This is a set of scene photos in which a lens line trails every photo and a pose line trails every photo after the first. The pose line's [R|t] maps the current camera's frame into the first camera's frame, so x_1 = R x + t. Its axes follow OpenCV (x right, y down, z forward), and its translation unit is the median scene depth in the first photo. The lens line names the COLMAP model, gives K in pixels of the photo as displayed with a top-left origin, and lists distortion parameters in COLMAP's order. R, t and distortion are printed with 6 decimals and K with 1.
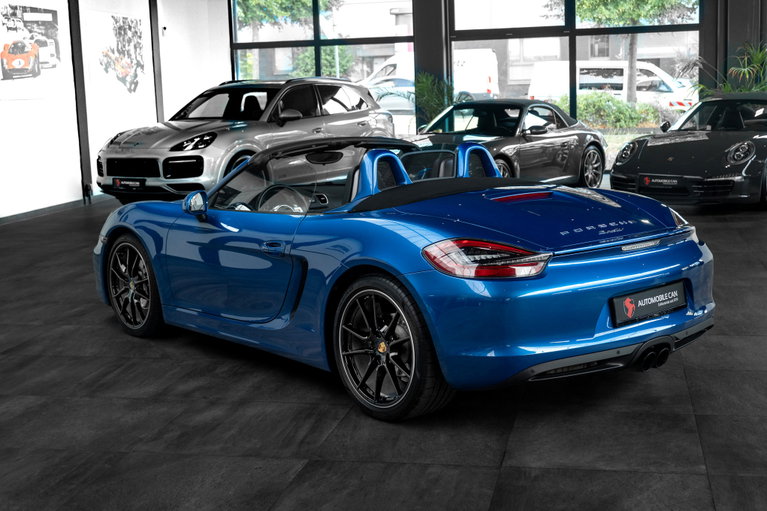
lens RADIAL K [[1144.0, 0, 383.5], [0, 1144.0, 255.5], [0, 0, 1]] dist [0.008328, 0.009844]
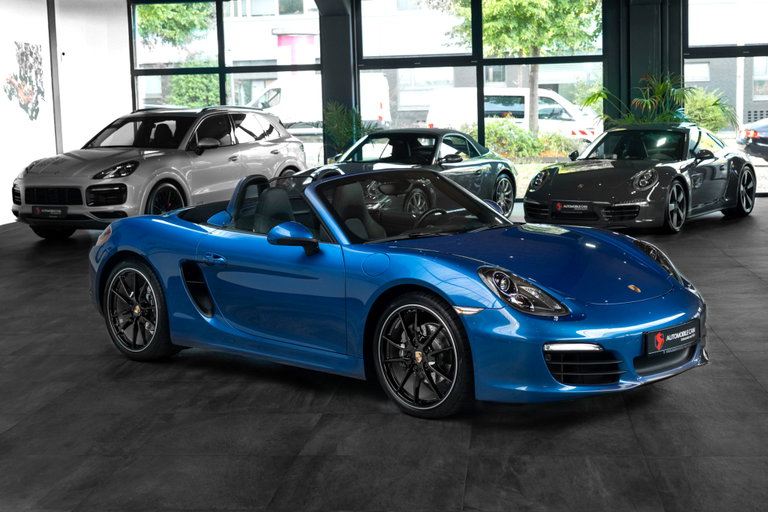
lens RADIAL K [[1307.2, 0, 384.0], [0, 1307.2, 256.0], [0, 0, 1]] dist [0.006257, 0.056849]
pose [[0.994406, -0.007104, 0.105384, -0.045169], [0.010896, 0.999312, -0.035452, 0.016672], [-0.105060, 0.036402, 0.993799, -0.140170]]
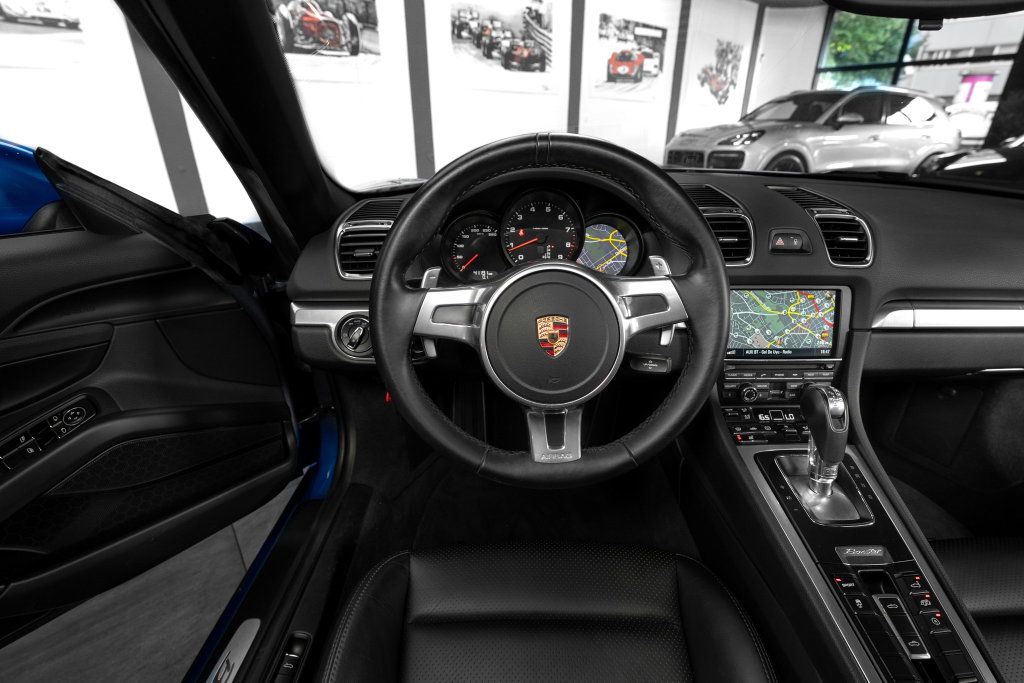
lens RADIAL K [[470.8, 0, 512.0], [0, 470.8, 341.5], [0, 0, 1]] dist [-0.024148, 0.000550]
pose [[0.774669, 0.289324, -0.562298, -0.021513], [-0.122253, 0.940942, 0.315725, -0.023626], [0.620437, -0.175840, 0.764290, 0.404057]]
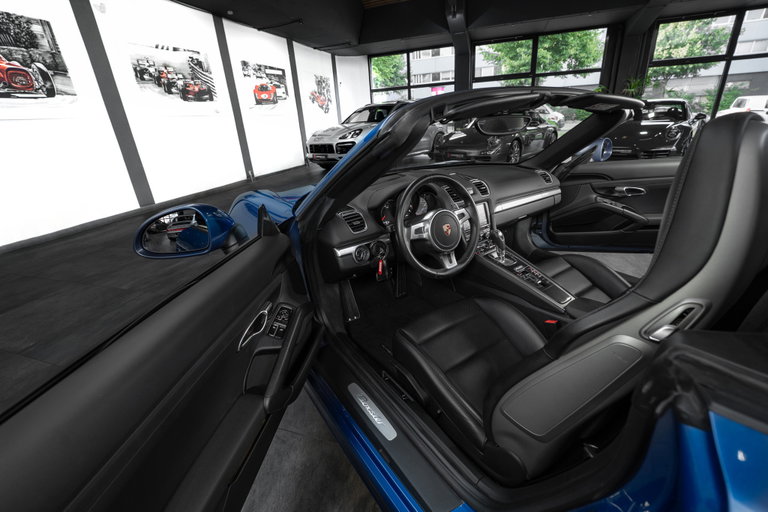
lens RADIAL K [[331.5, 0, 384.0], [0, 331.5, 256.0], [0, 0, 1]] dist [-0.019347, 0.001195]
pose [[0.994491, 0.010034, -0.104338, -0.042445], [0.015242, 0.970985, 0.238656, -0.026972], [0.103705, -0.238932, 0.965483, 0.354867]]
